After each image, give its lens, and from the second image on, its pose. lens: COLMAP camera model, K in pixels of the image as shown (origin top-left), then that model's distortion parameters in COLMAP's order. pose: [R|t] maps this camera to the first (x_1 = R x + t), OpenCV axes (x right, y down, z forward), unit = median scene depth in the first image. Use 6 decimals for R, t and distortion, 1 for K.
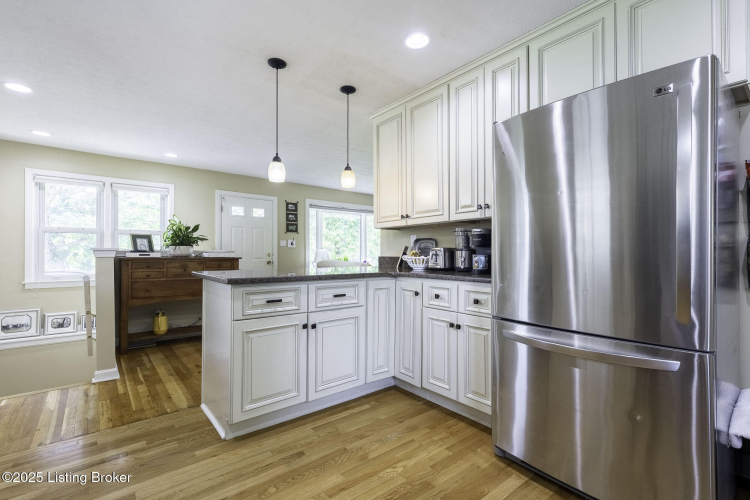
lens RADIAL K [[345.7, 0, 371.5], [0, 345.7, 249.3], [0, 0, 1]] dist [0.002145, 0.000378]
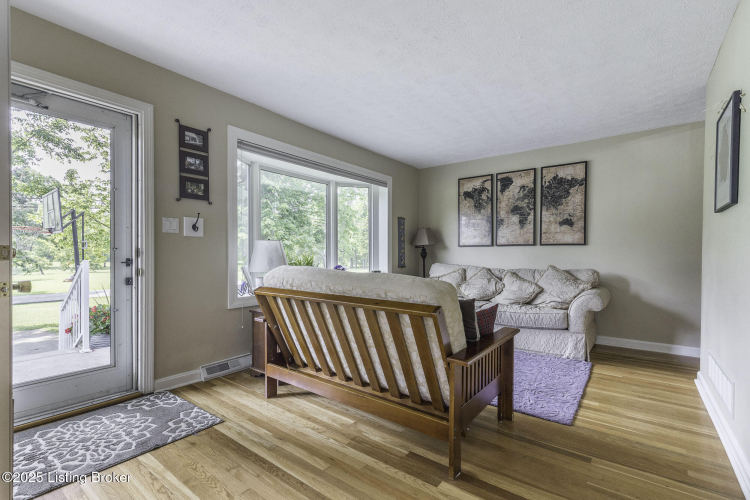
lens RADIAL K [[345.7, 0, 372.5], [0, 345.7, 252.3], [0, 0, 1]] dist [0.002145, 0.000378]
pose [[0.972459, 0.004216, 0.233037, -0.122902], [-0.007259, 0.999899, 0.012201, 0.007658], [-0.232962, -0.013557, 0.972391, 0.565115]]
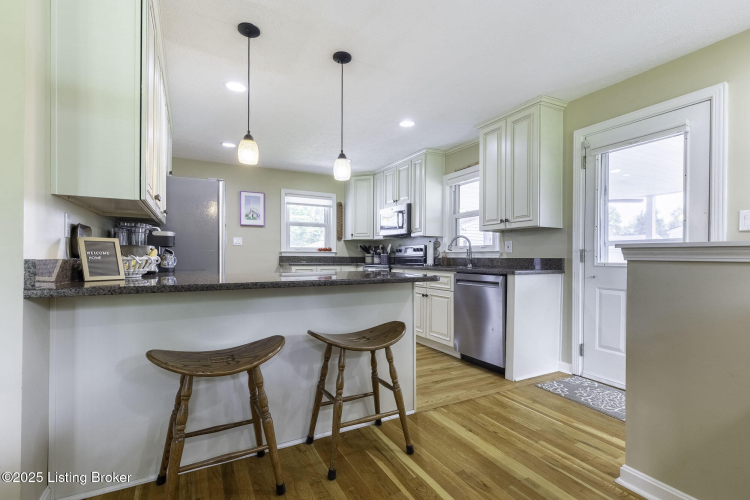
lens RADIAL K [[345.7, 0, 366.3], [0, 345.7, 257.8], [0, 0, 1]] dist [0.002145, 0.000378]
pose [[-0.979828, -0.006328, 0.199741, -0.207714], [-0.007785, 0.999949, -0.006510, 0.011275], [-0.199689, -0.007933, -0.979827, 0.750710]]
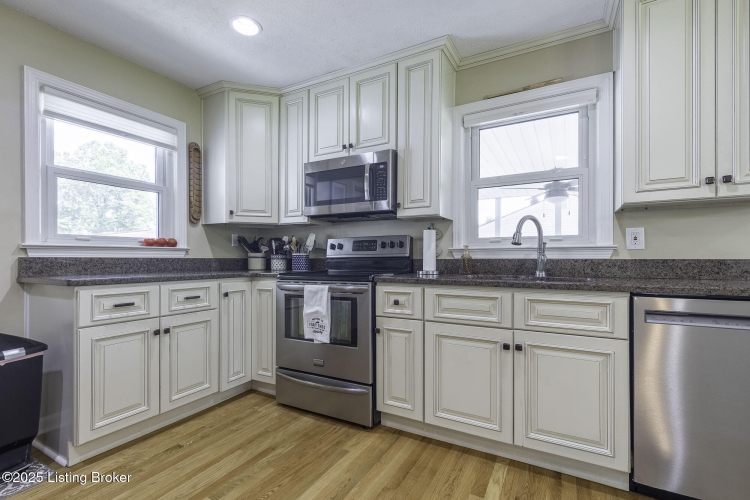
lens RADIAL K [[345.7, 0, 374.0], [0, 345.7, 256.6], [0, 0, 1]] dist [0.002145, 0.000378]
pose [[-0.926030, -0.000383, -0.377450, 0.007847], [0.004397, 0.999921, -0.011804, 0.006531], [0.377424, -0.012590, -0.925955, 0.337114]]
